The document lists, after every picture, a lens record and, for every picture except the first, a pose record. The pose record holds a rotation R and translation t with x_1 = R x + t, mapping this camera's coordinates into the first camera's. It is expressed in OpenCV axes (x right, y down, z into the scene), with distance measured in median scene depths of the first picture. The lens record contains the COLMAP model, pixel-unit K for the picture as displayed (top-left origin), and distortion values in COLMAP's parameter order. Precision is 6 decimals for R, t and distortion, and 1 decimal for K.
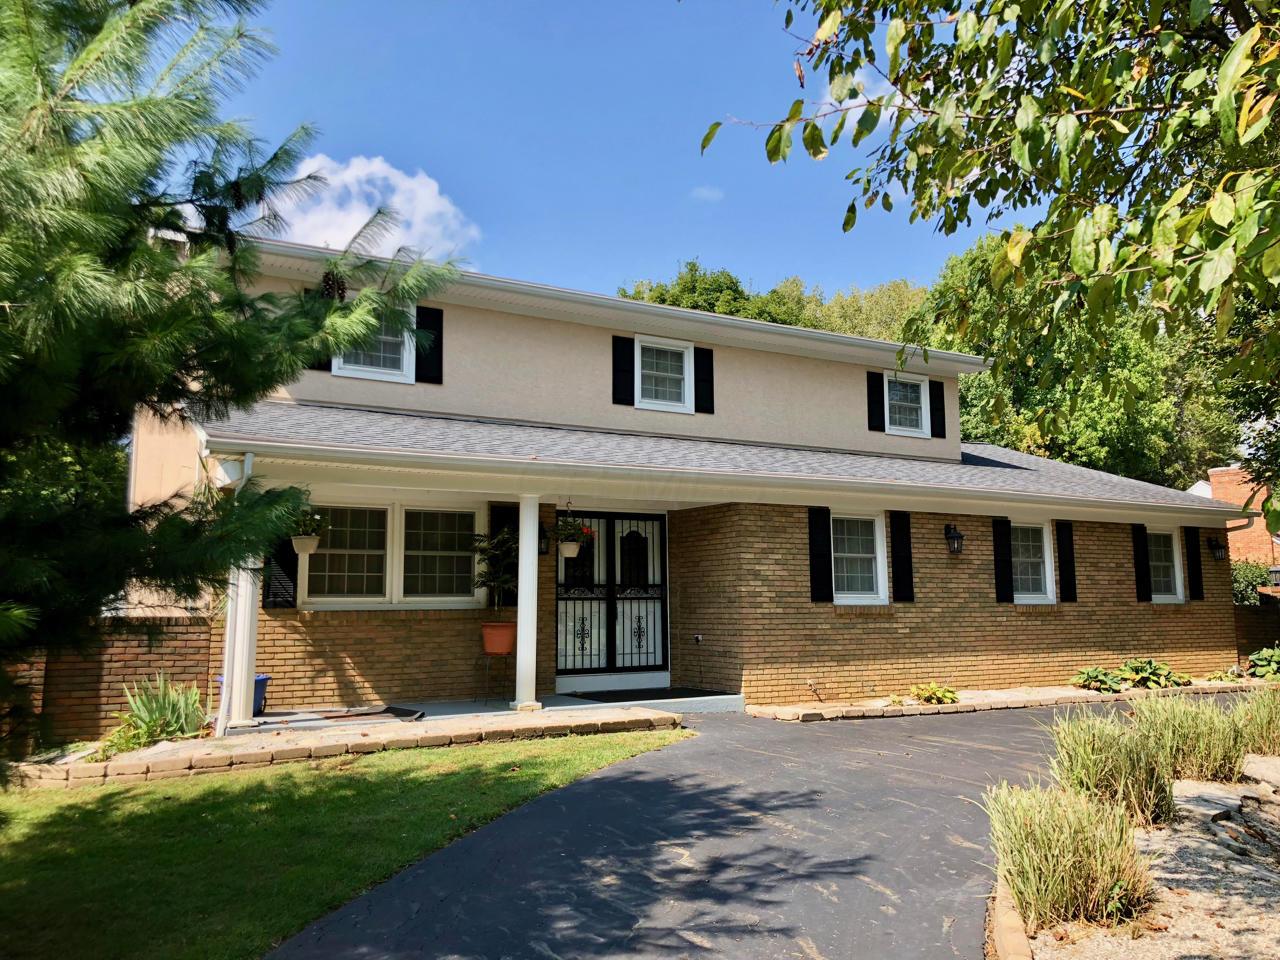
lens RADIAL K [[1031.3, 0, 676.4], [0, 1031.3, 455.9], [0, 0, 1]] dist [0.084127, -0.115631]
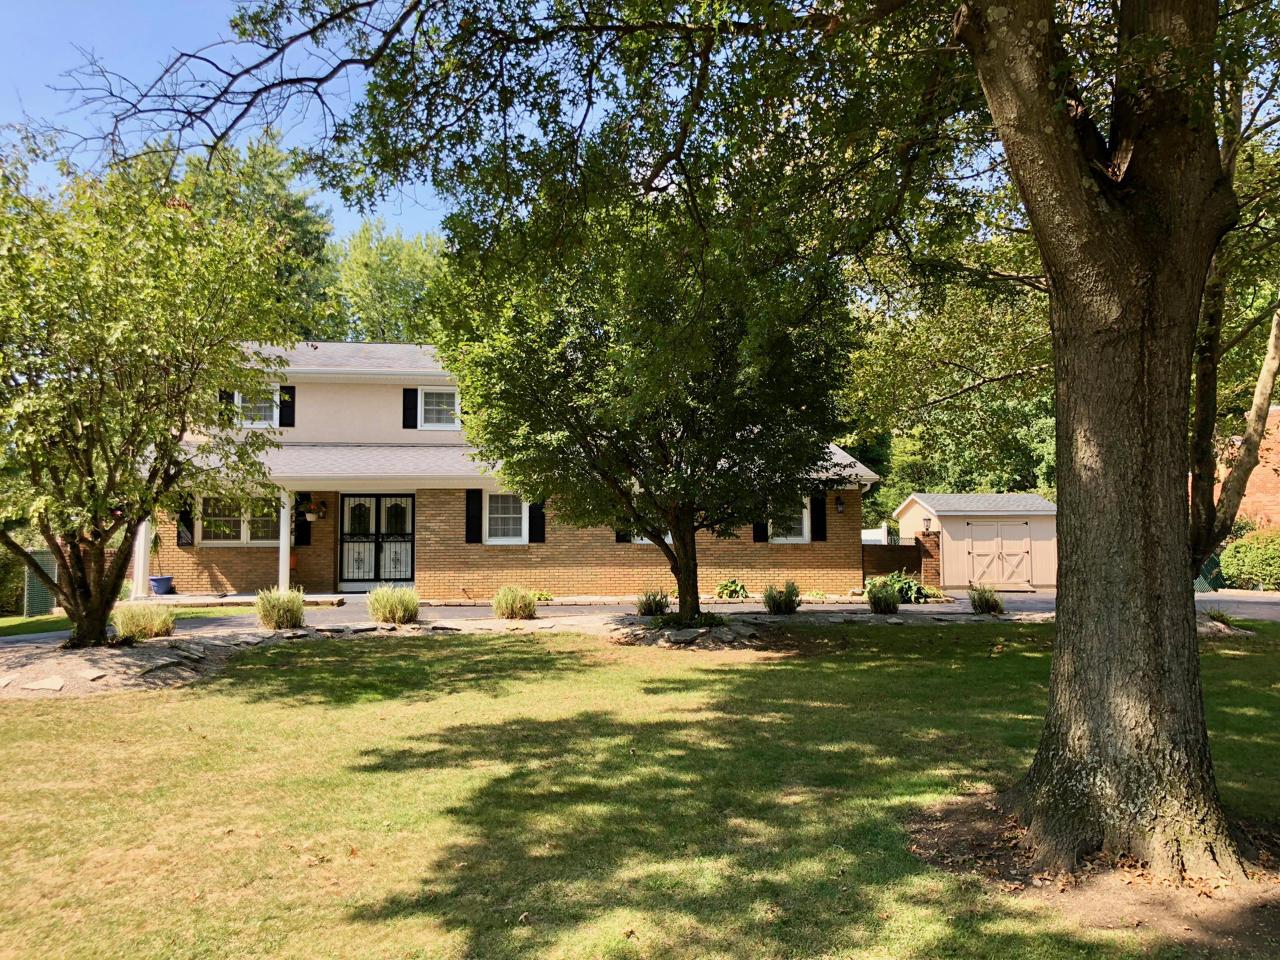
lens RADIAL K [[1031.3, 0, 676.4], [0, 1031.3, 455.9], [0, 0, 1]] dist [0.084127, -0.115631]
pose [[0.927449, -0.028441, -0.372867, 1.180571], [0.051022, 0.997403, 0.050832, -0.082309], [0.370453, -0.066169, 0.926491, -0.515711]]
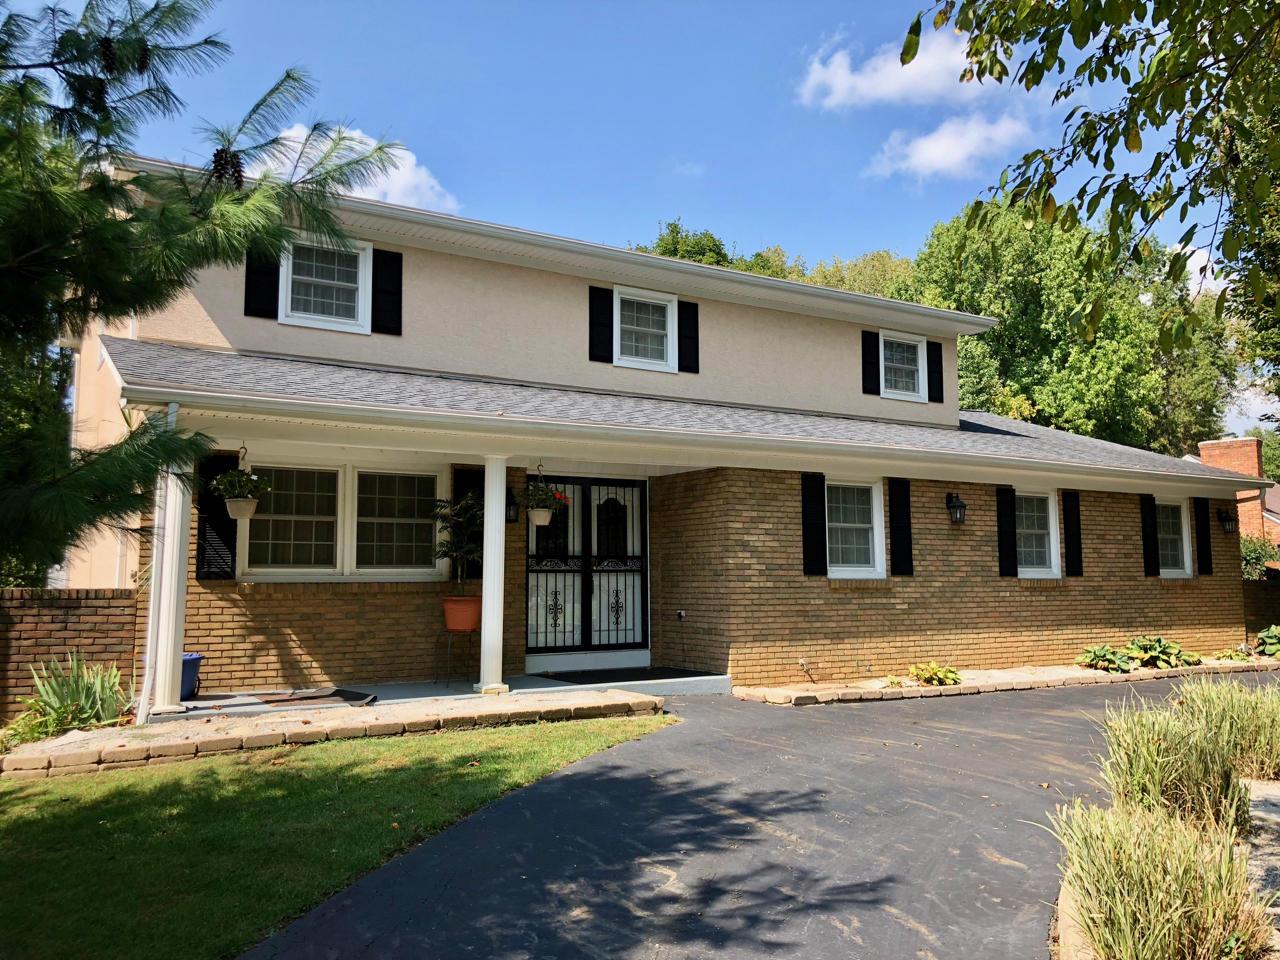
lens RADIAL K [[1031.3, 0, 676.4], [0, 1031.3, 455.9], [0, 0, 1]] dist [0.084127, -0.115631]
pose [[0.999761, 0.006000, 0.021031, -0.003402], [-0.006516, 0.999677, 0.024552, 0.013134], [-0.020877, -0.024683, 0.999477, 0.085335]]
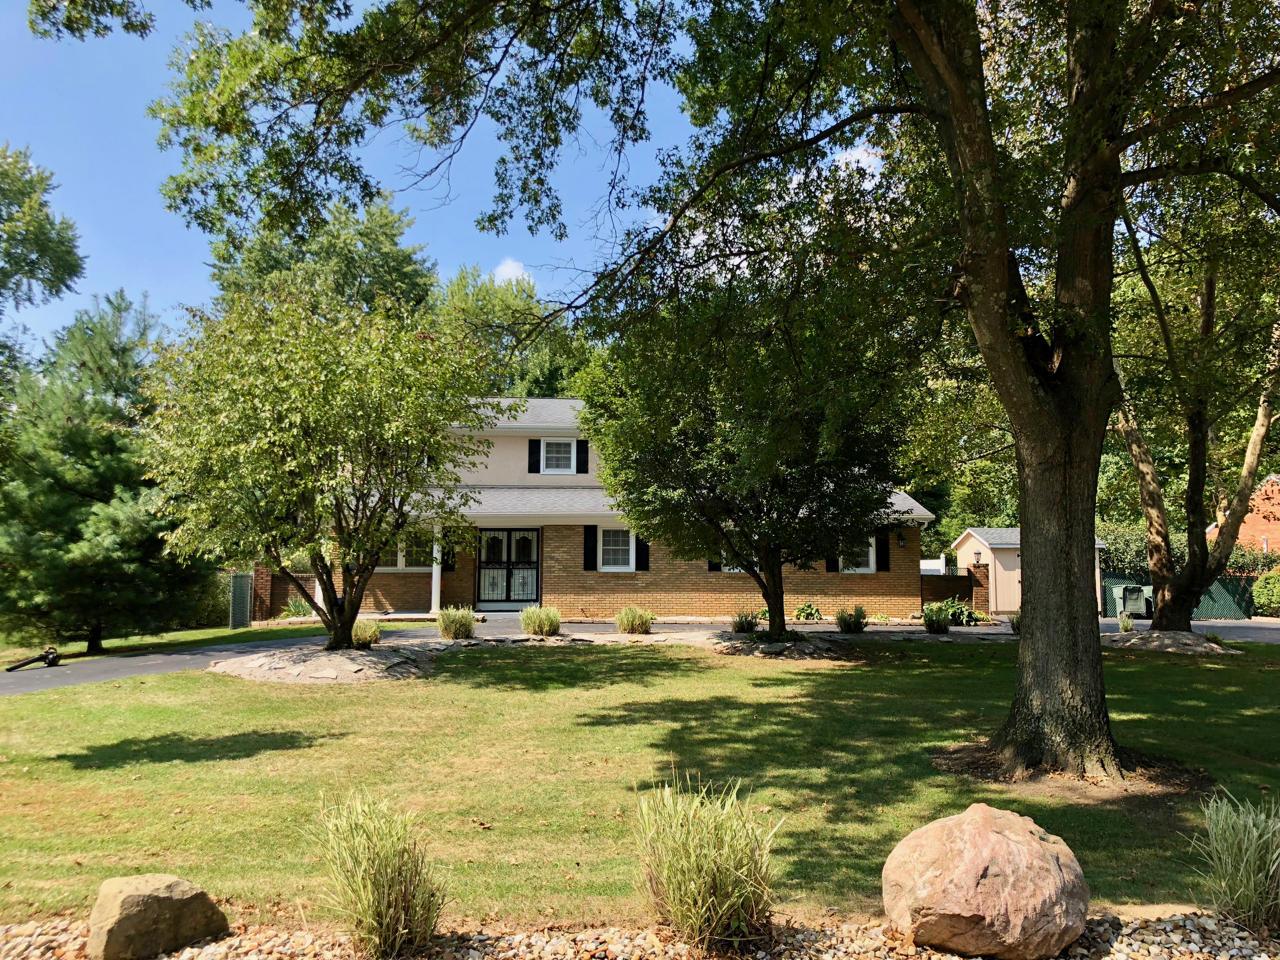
lens RADIAL K [[1031.3, 0, 676.4], [0, 1031.3, 455.9], [0, 0, 1]] dist [0.084127, -0.115631]
pose [[0.902391, -0.035994, -0.429413, 1.272909], [0.052453, 0.998270, 0.026551, -0.145346], [0.427715, -0.046484, 0.902718, -0.848881]]
